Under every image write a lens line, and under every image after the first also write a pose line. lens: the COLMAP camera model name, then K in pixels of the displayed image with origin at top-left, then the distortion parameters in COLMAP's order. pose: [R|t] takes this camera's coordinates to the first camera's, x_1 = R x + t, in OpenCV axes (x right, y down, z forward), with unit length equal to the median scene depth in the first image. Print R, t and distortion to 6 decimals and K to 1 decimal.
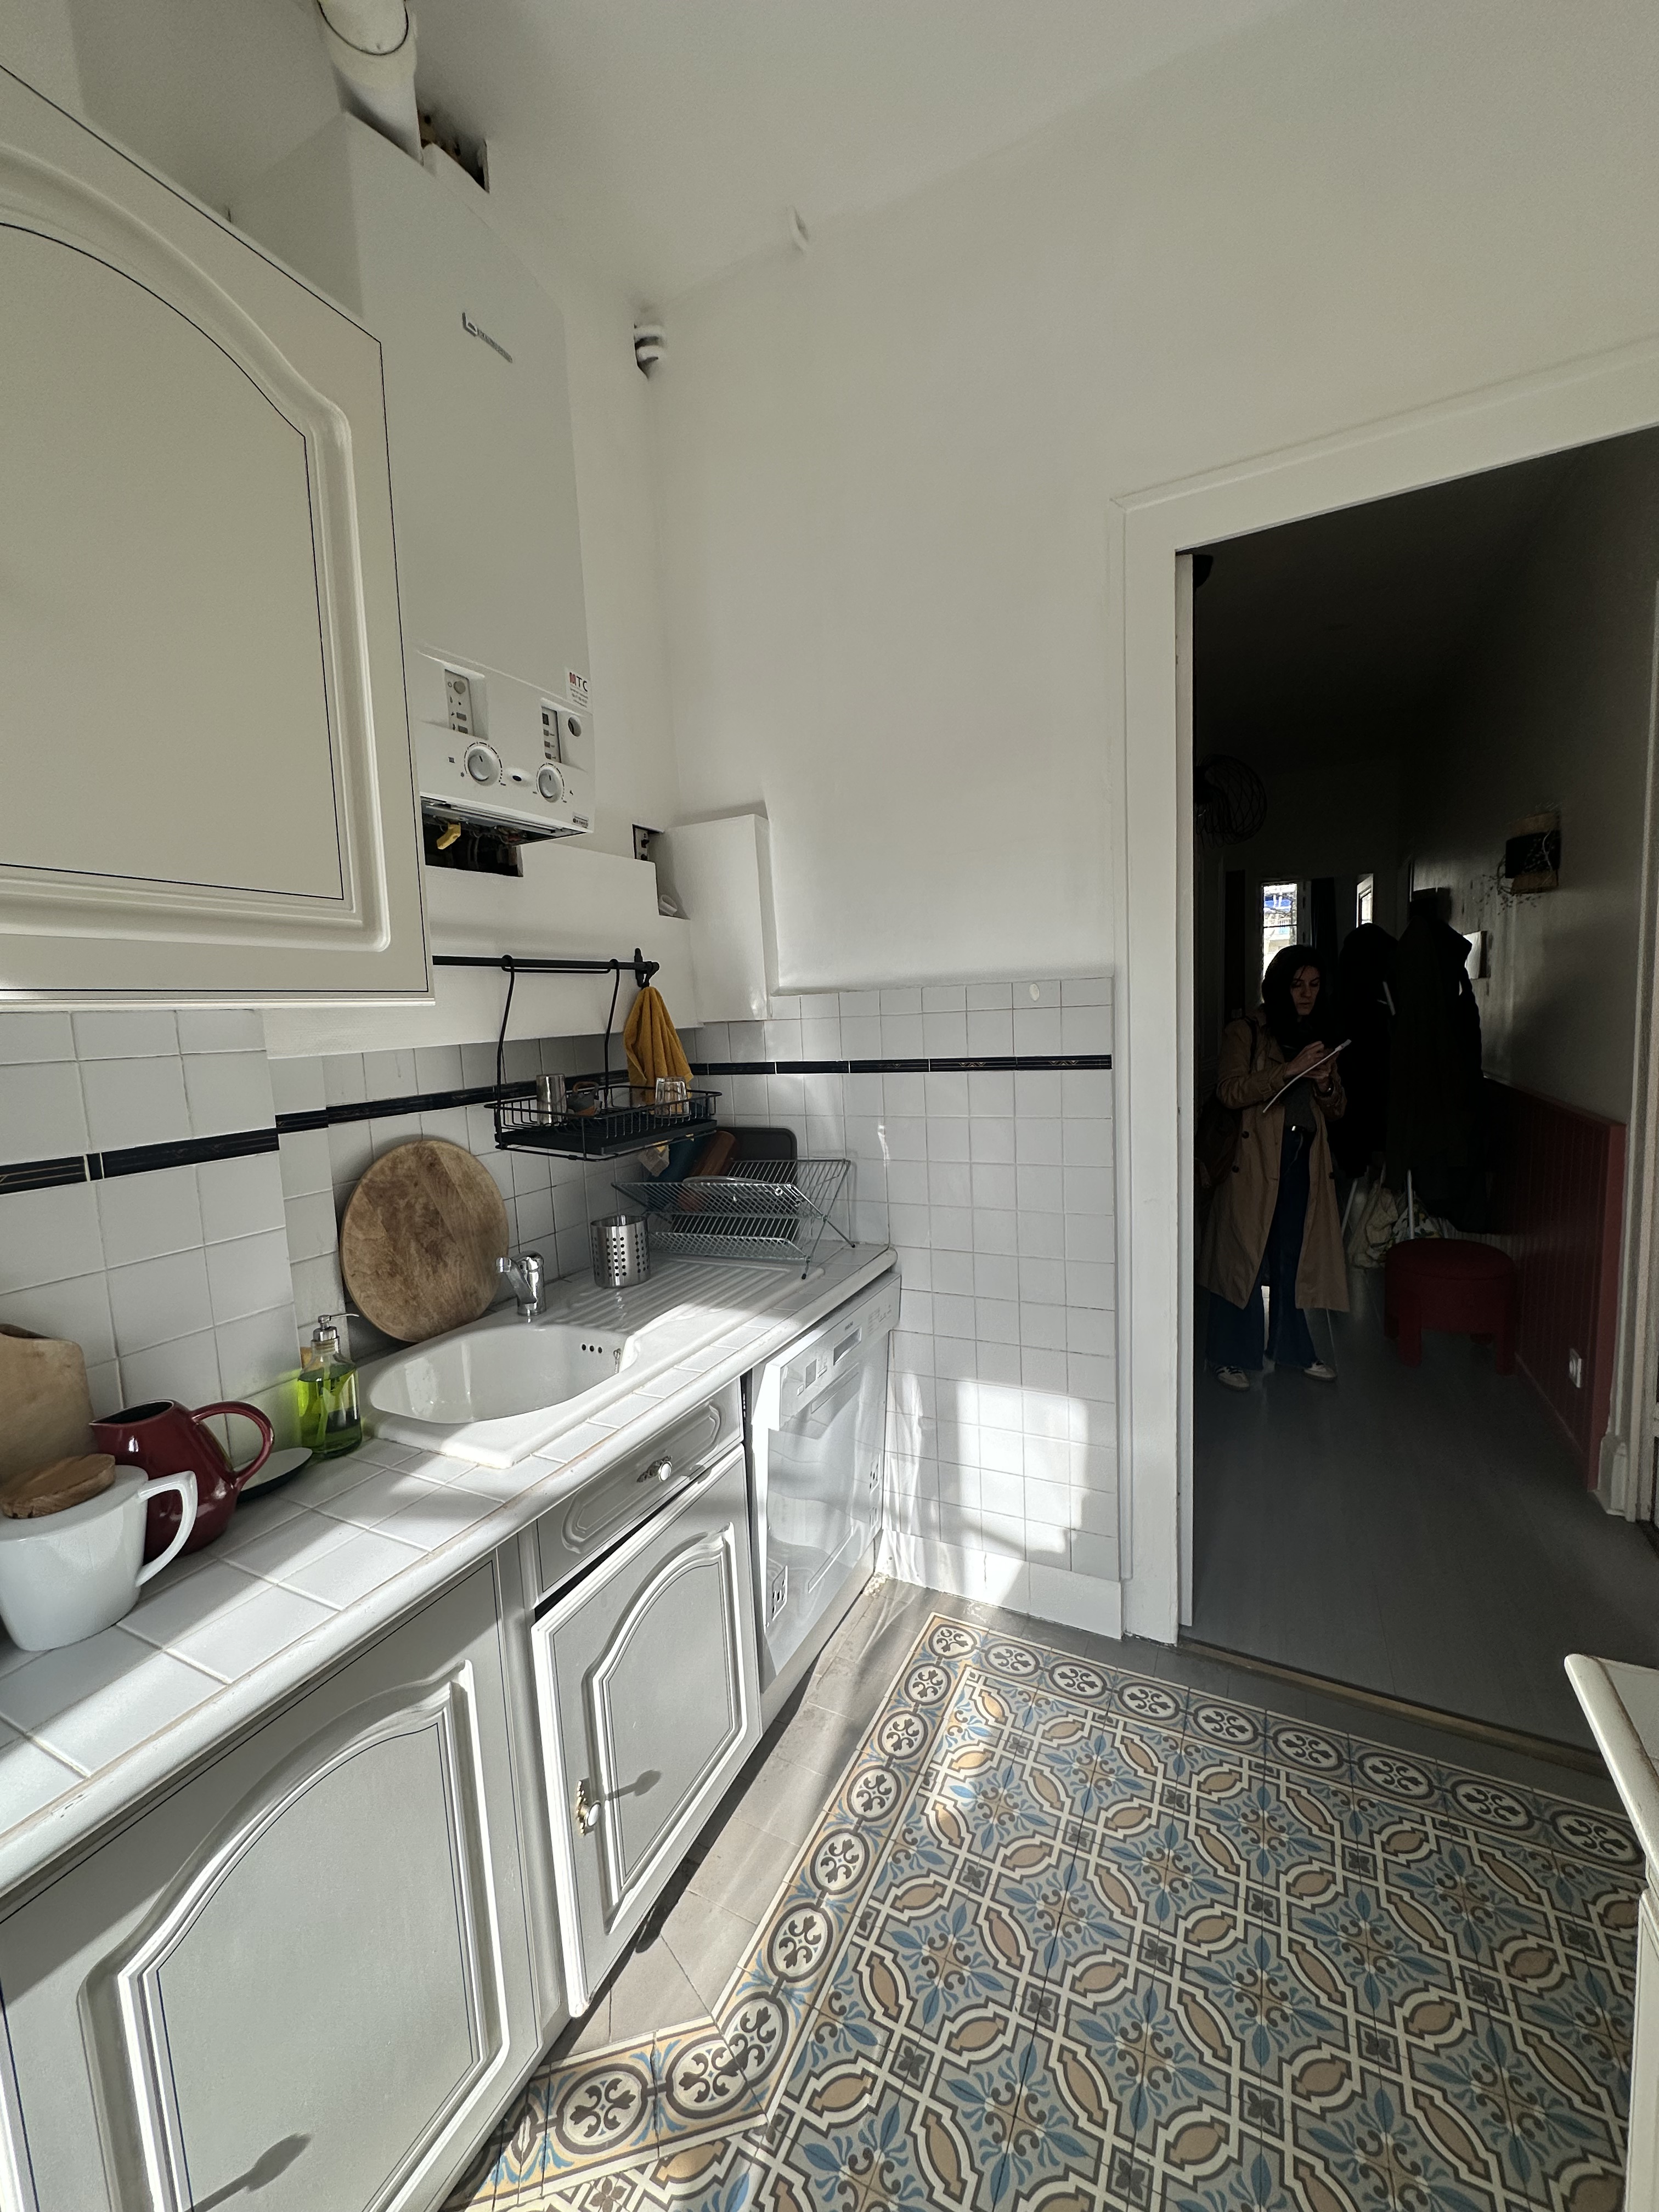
lens RADIAL K [[867.6, 0, 829.5], [0, 867.6, 1106.0], [0, 0, 1]] dist [-0.009287, -0.000034]
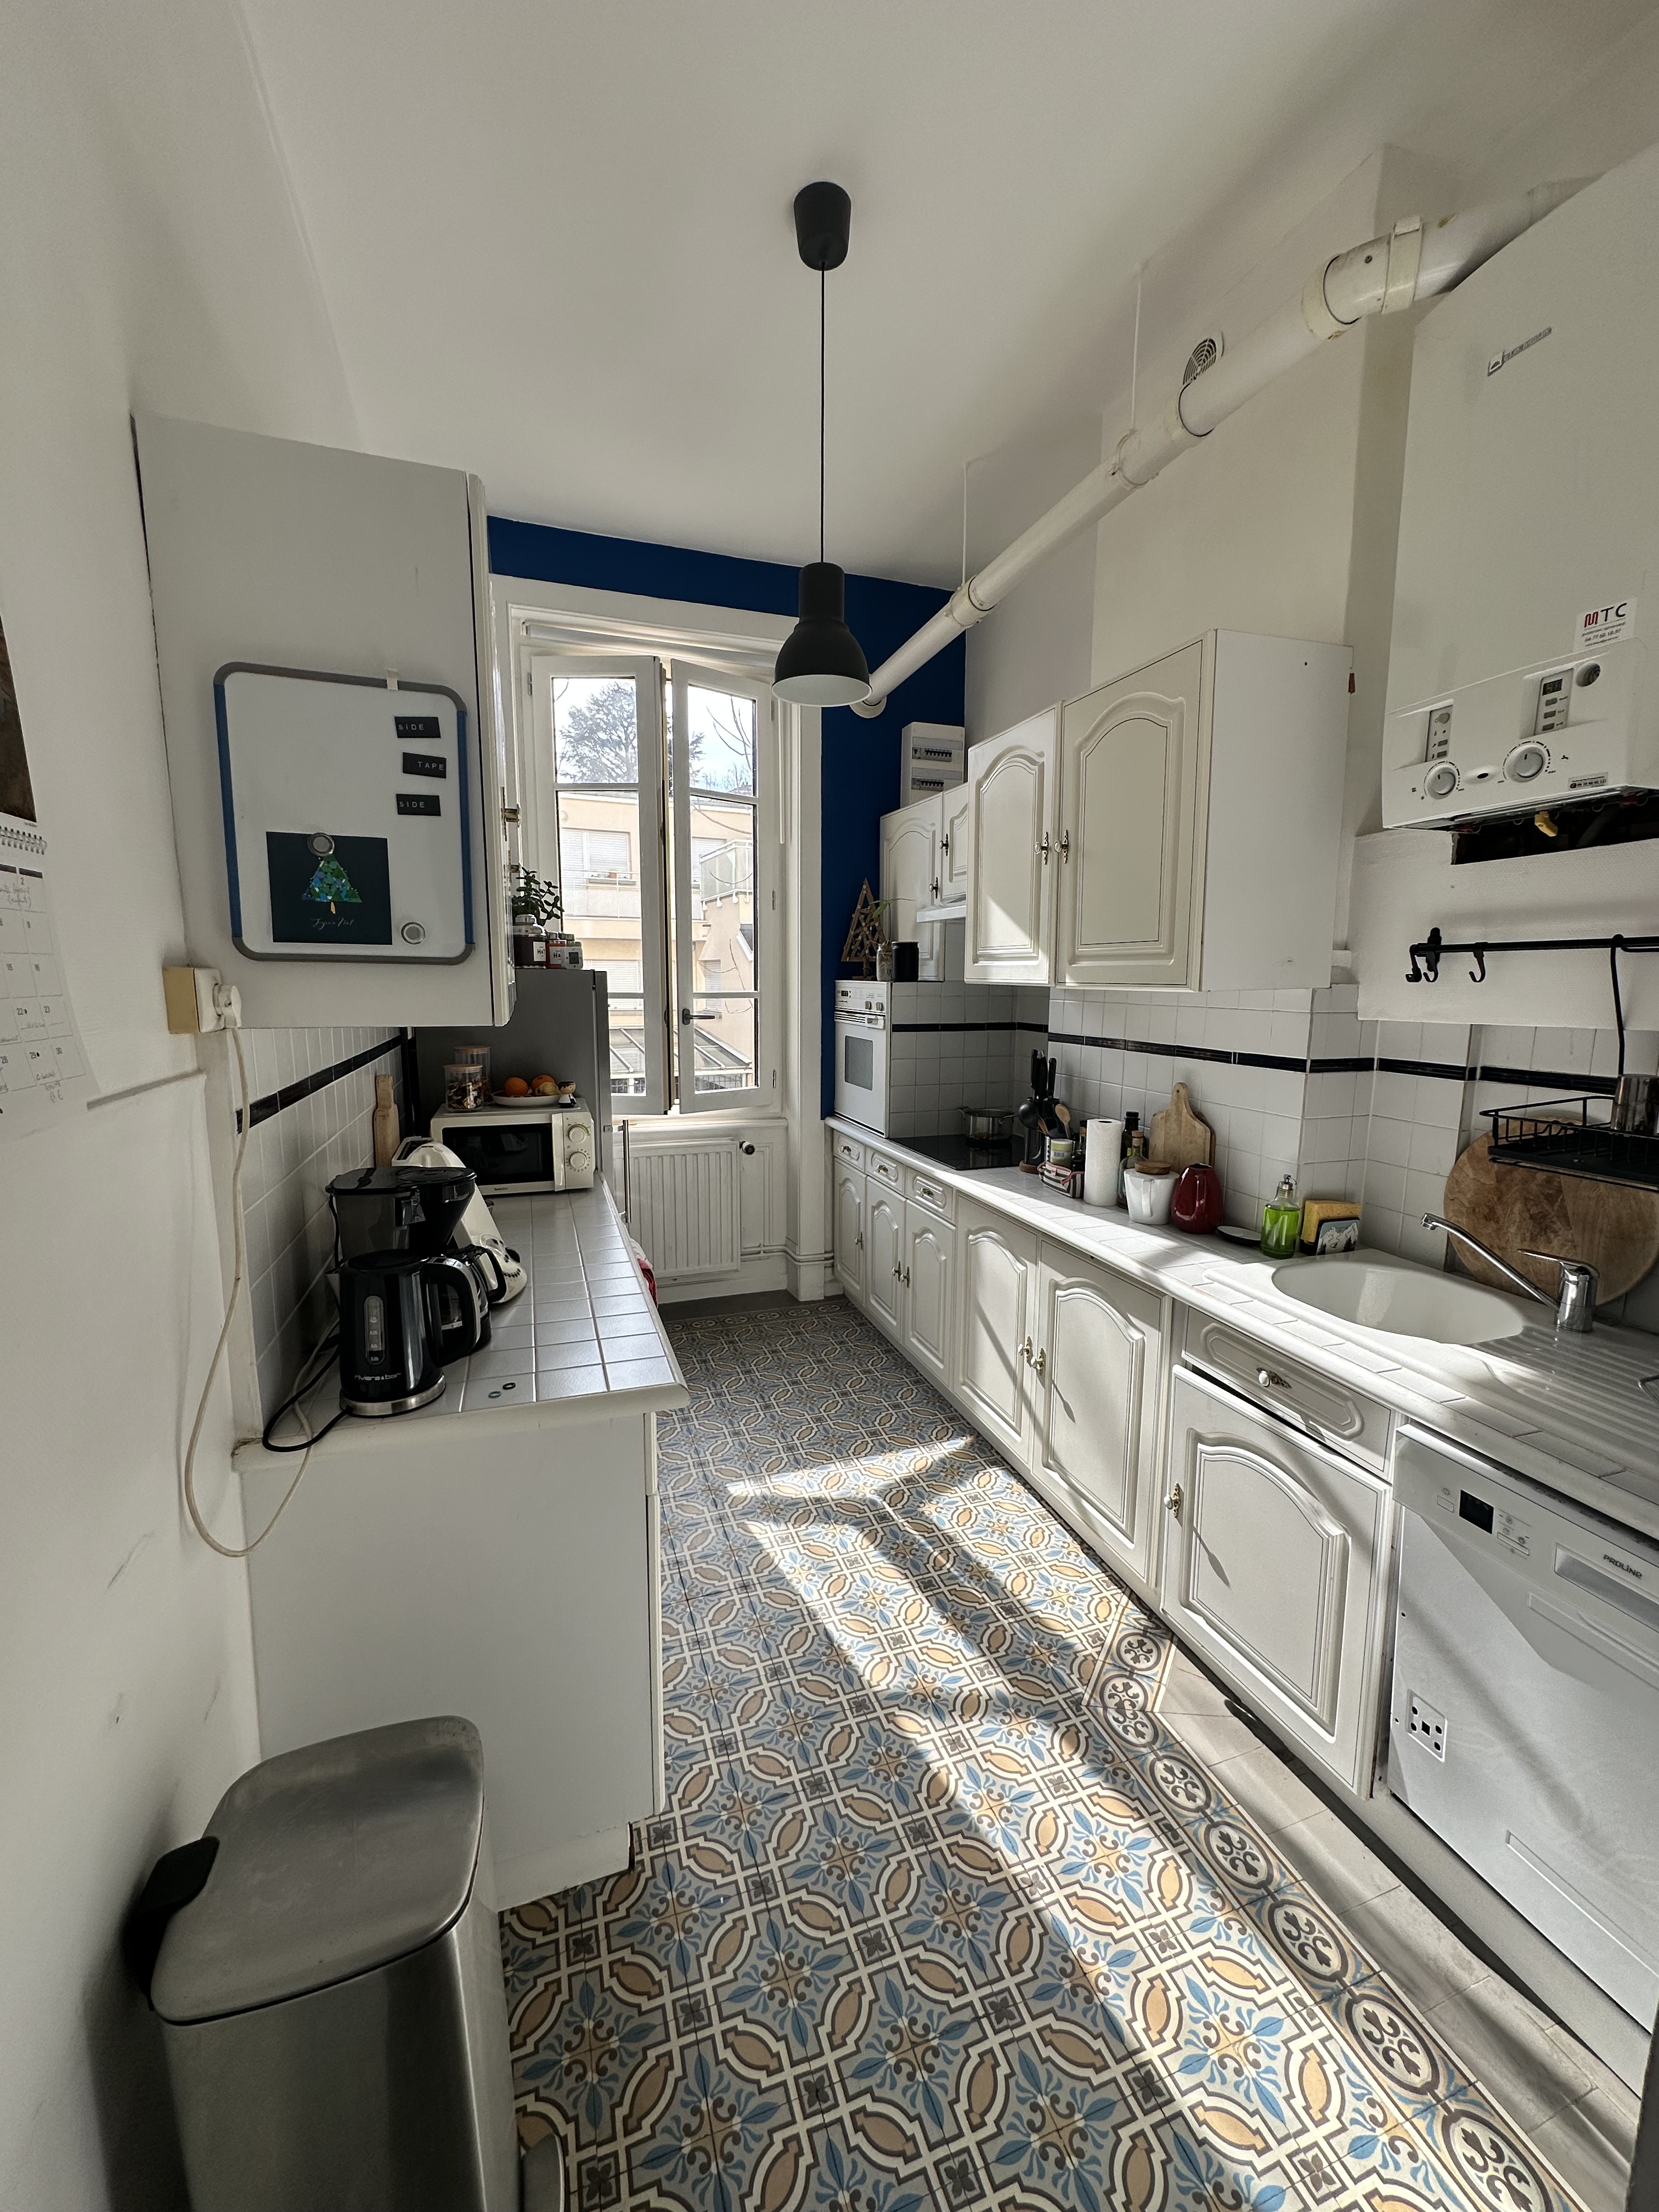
lens RADIAL K [[867.6, 0, 829.5], [0, 867.6, 1106.0], [0, 0, 1]] dist [-0.009287, -0.000034]
pose [[-0.697101, 0.146522, -0.701841, 1.019048], [-0.049340, 0.966771, 0.250838, -0.223192], [0.715273, 0.209488, -0.666708, 1.260612]]
